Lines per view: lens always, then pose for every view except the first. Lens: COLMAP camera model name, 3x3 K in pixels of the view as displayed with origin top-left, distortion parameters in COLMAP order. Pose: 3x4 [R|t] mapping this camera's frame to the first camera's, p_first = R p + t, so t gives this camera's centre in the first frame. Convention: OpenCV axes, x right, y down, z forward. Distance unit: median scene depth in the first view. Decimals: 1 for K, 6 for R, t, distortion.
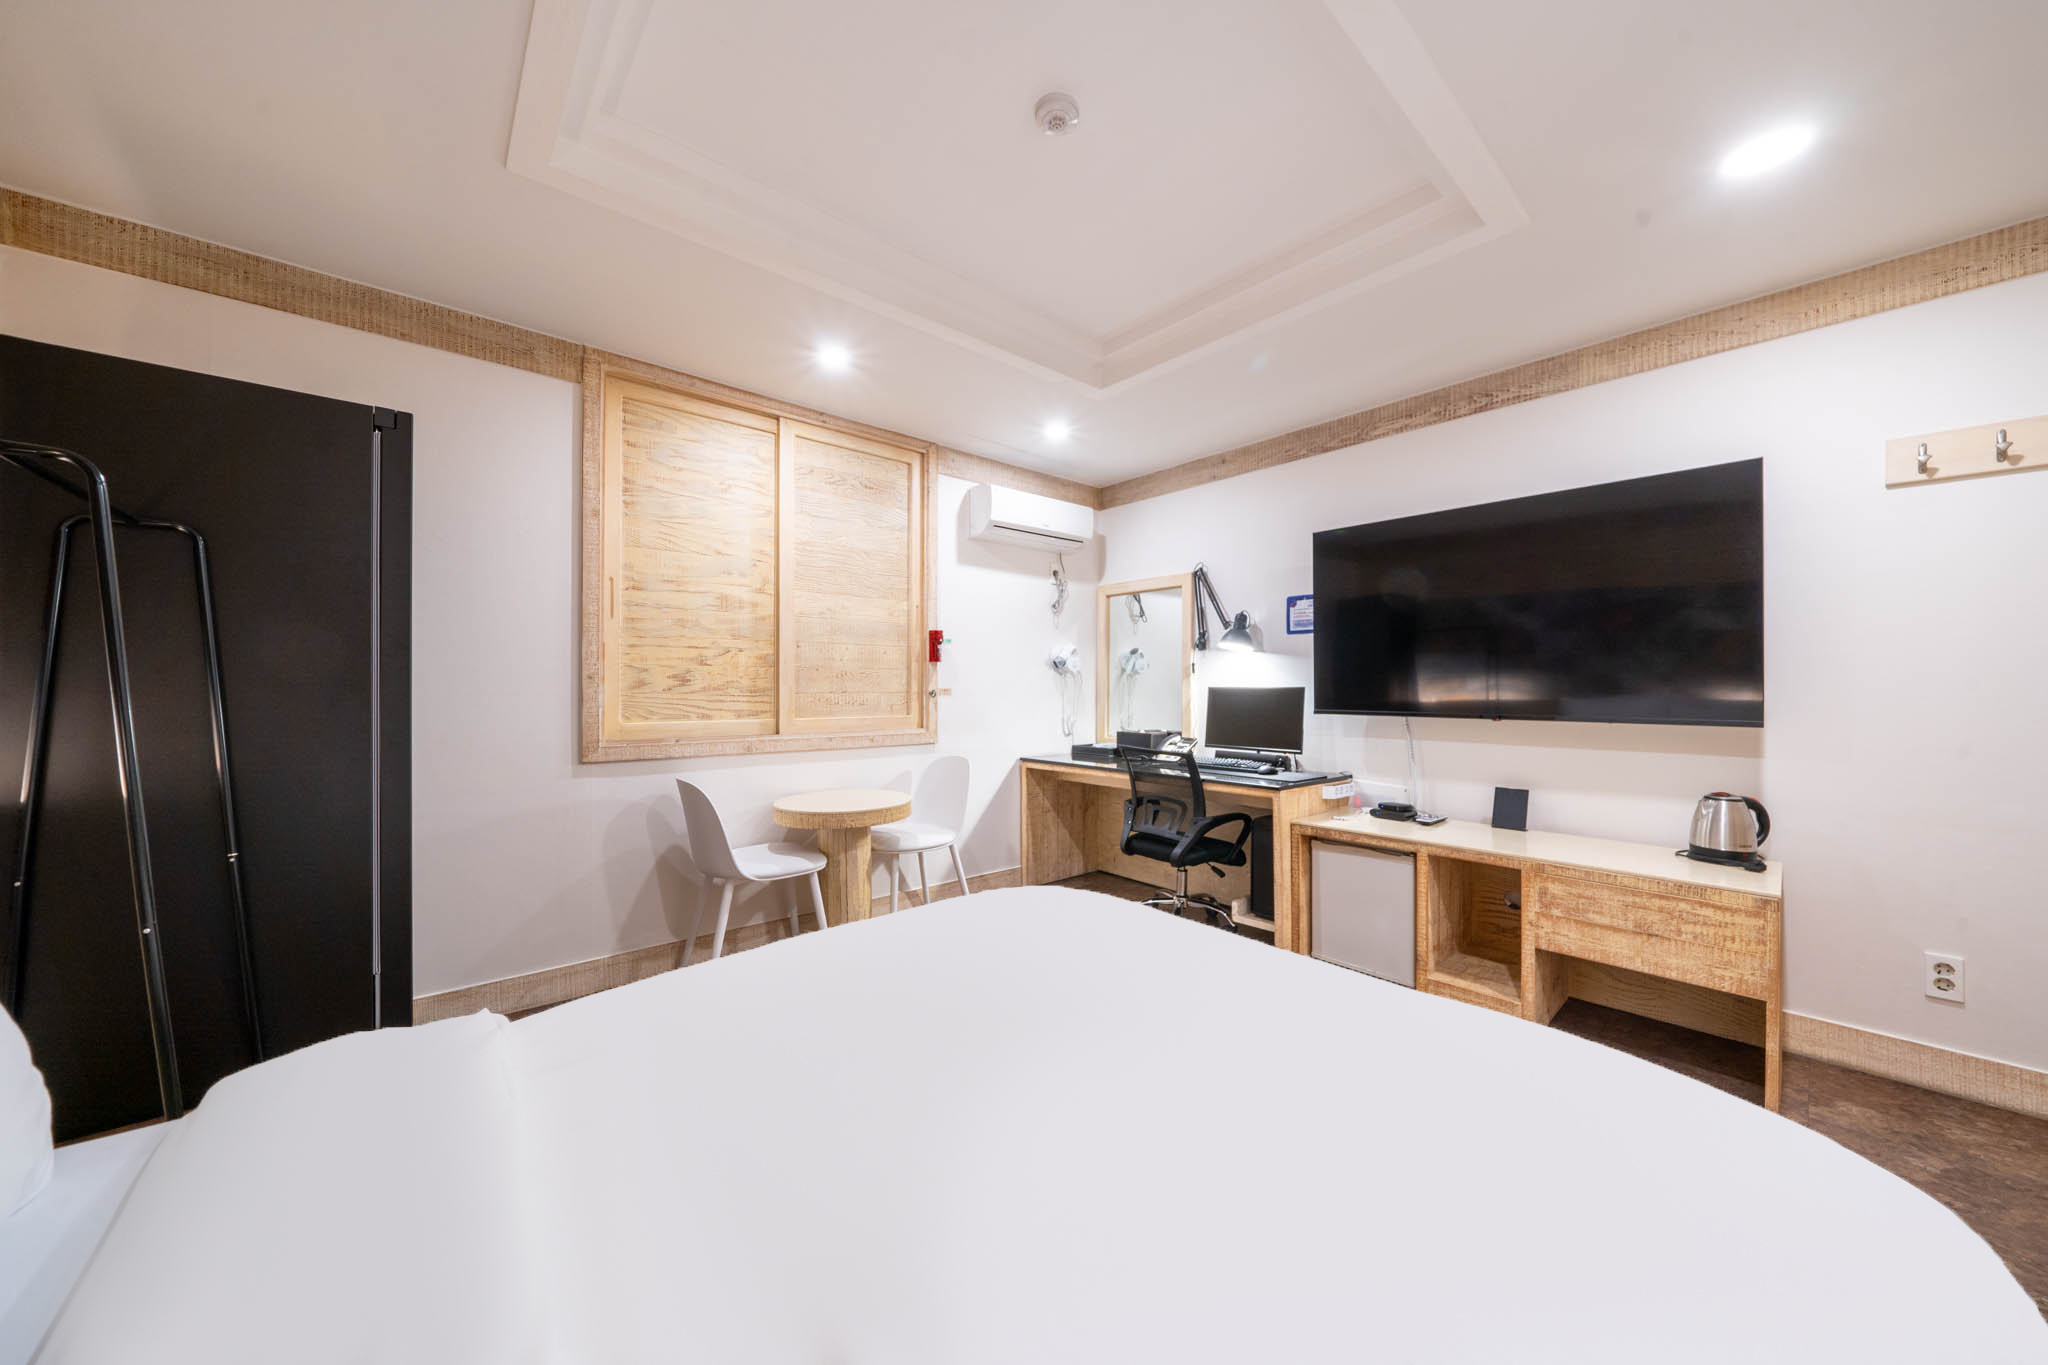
lens RADIAL K [[712.7, 0, 1022.7], [0, 712.7, 679.2], [0, 0, 1]] dist [-0.002041, -0.000413]
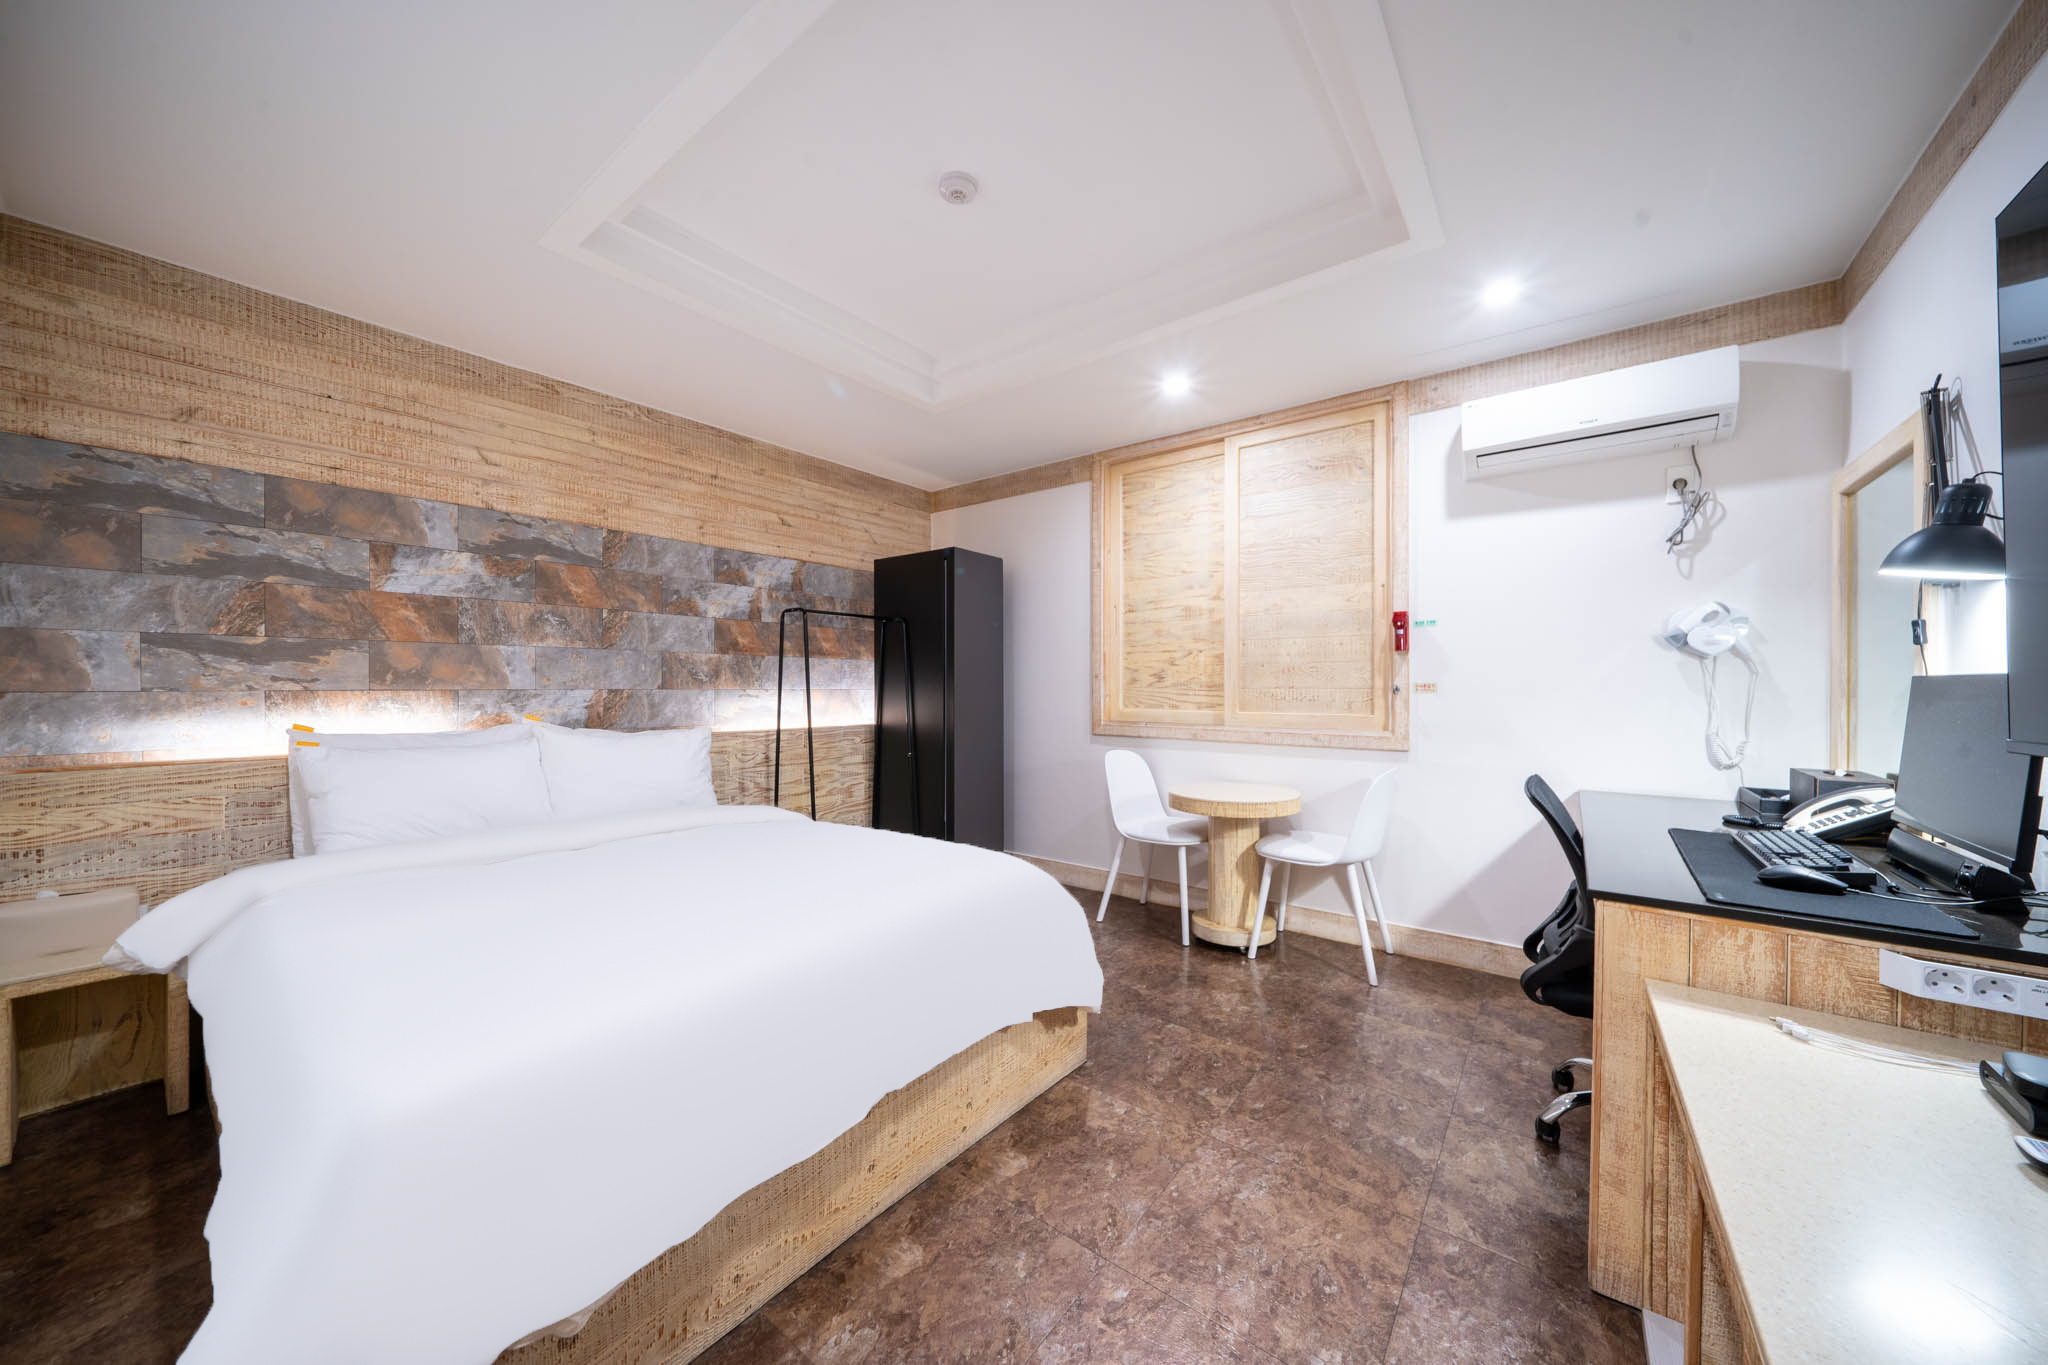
lens RADIAL K [[712.7, 0, 1038.5], [0, 712.7, 686.4], [0, 0, 1]] dist [-0.002041, -0.000413]
pose [[0.185337, -0.001953, -0.982673, 0.696025], [0.010504, 0.999945, -0.000006, 0.013921], [0.982619, -0.010321, 0.185348, 0.513654]]
